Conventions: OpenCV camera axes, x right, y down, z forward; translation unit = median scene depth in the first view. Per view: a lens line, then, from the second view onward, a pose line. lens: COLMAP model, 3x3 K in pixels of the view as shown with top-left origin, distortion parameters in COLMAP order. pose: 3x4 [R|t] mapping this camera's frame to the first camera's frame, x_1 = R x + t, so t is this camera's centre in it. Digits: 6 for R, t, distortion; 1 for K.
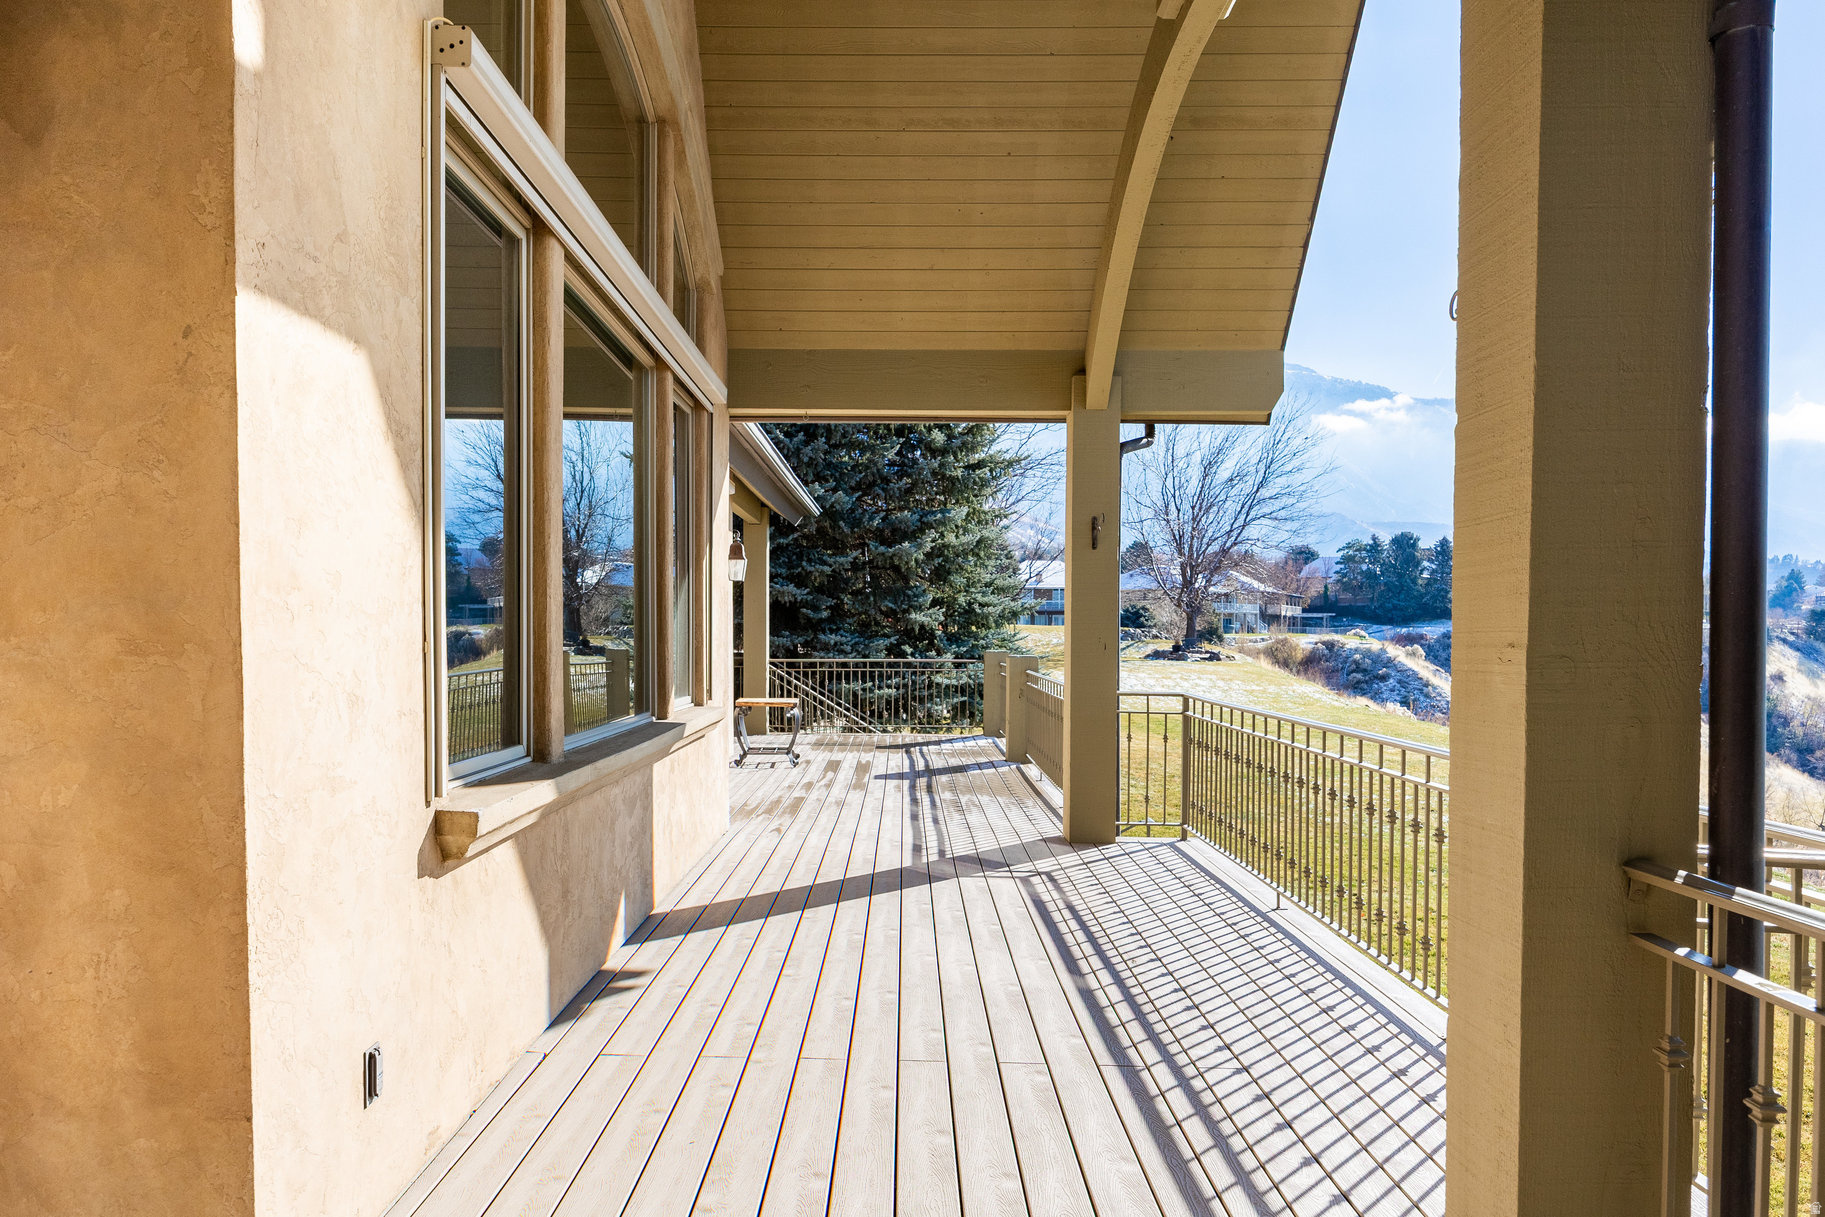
lens RADIAL K [[1276.4, 0, 908.9], [0, 1276.4, 677.9], [0, 0, 1]] dist [-0.002708, -0.000470]
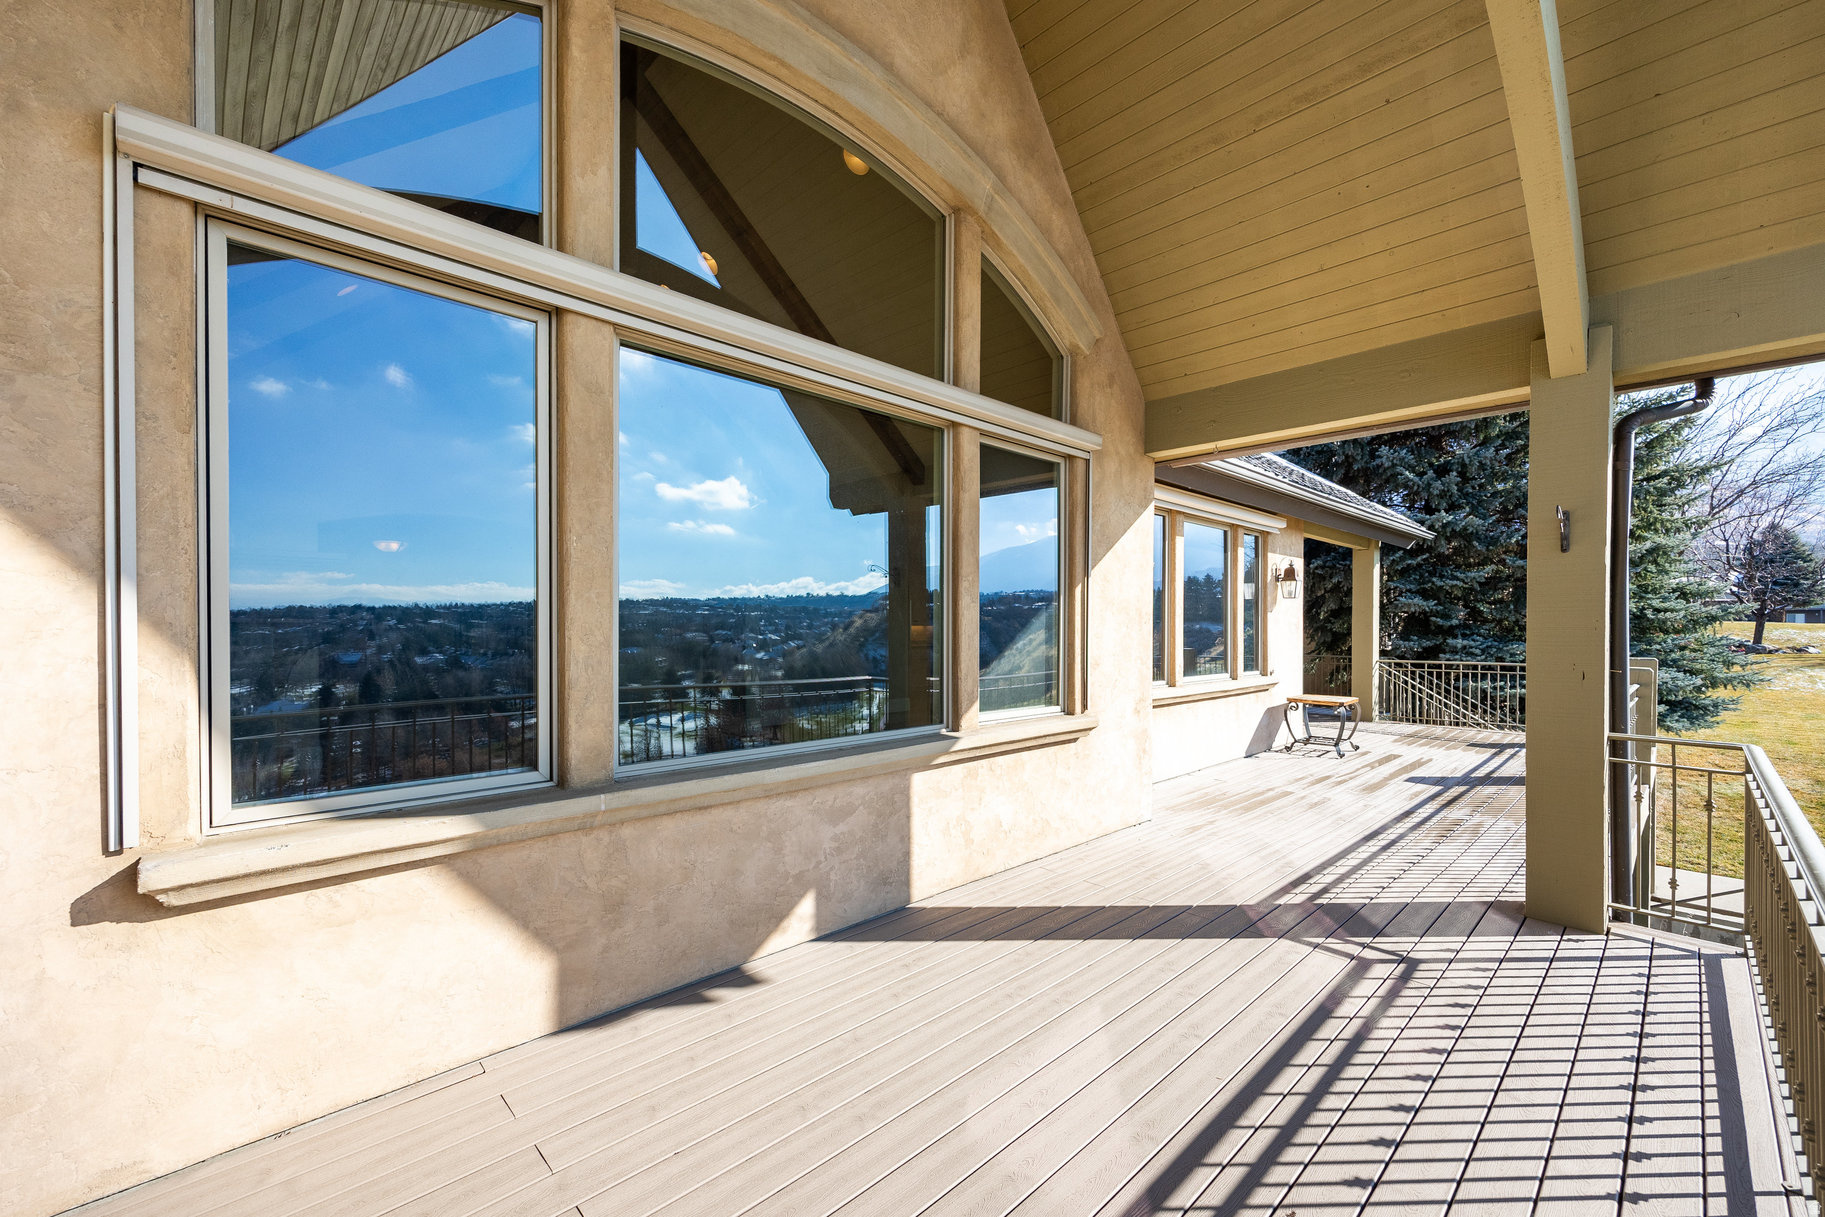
lens RADIAL K [[748.8, 0, 914.4], [0, 748.8, 634.0], [0, 0, 1]] dist [0.002150, 0.000328]
pose [[0.694675, 0.003640, -0.719314, 0.198787], [-0.024583, 0.999523, -0.018684, -0.031605], [0.718903, 0.030663, 0.694433, 0.386824]]
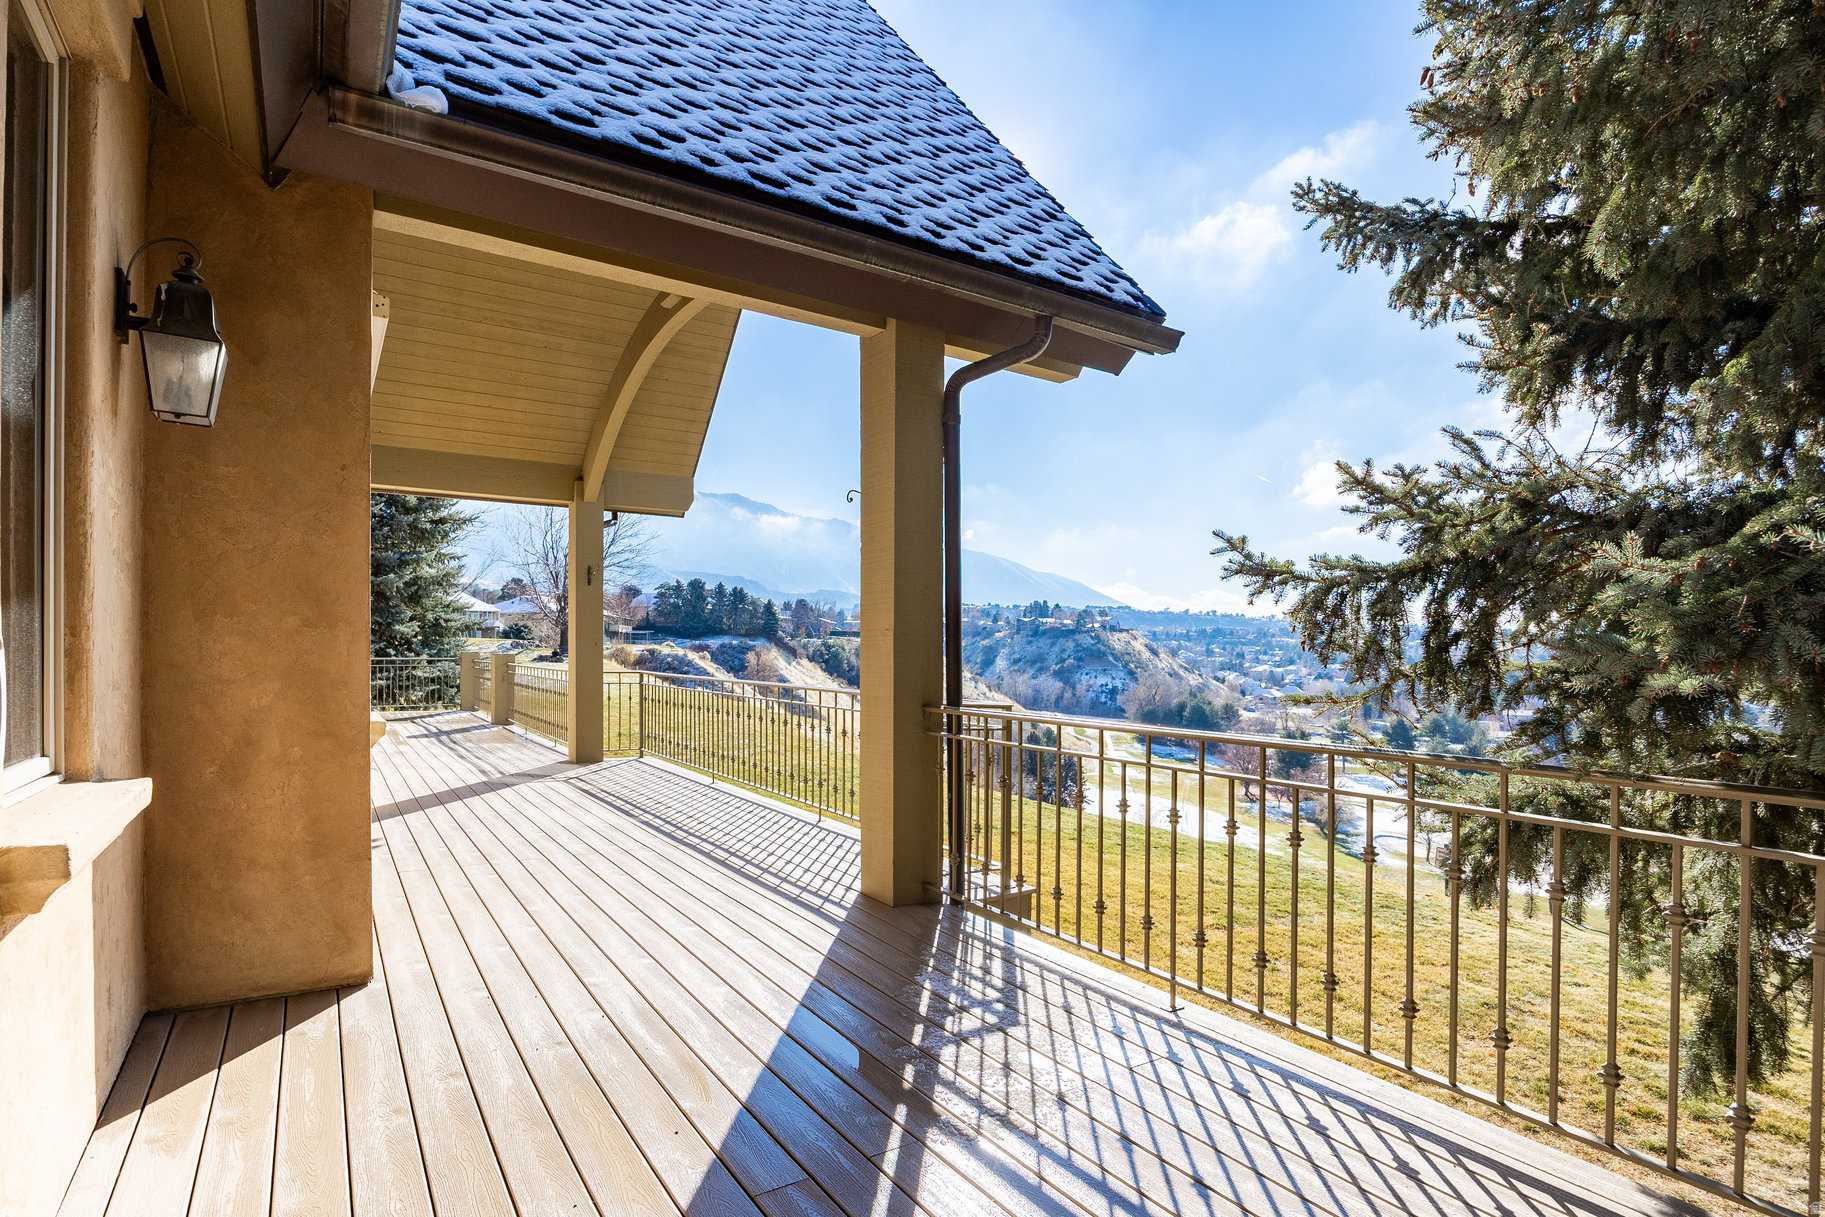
lens RADIAL K [[872.8, 0, 861.4], [0, 872.8, 647.4], [0, 0, 1]] dist [0.000845, 0.000113]
pose [[0.850394, -0.003067, 0.526137, -0.156049], [0.019514, 0.999479, -0.025714, 0.017103], [-0.525784, 0.032134, 0.850011, -0.157245]]
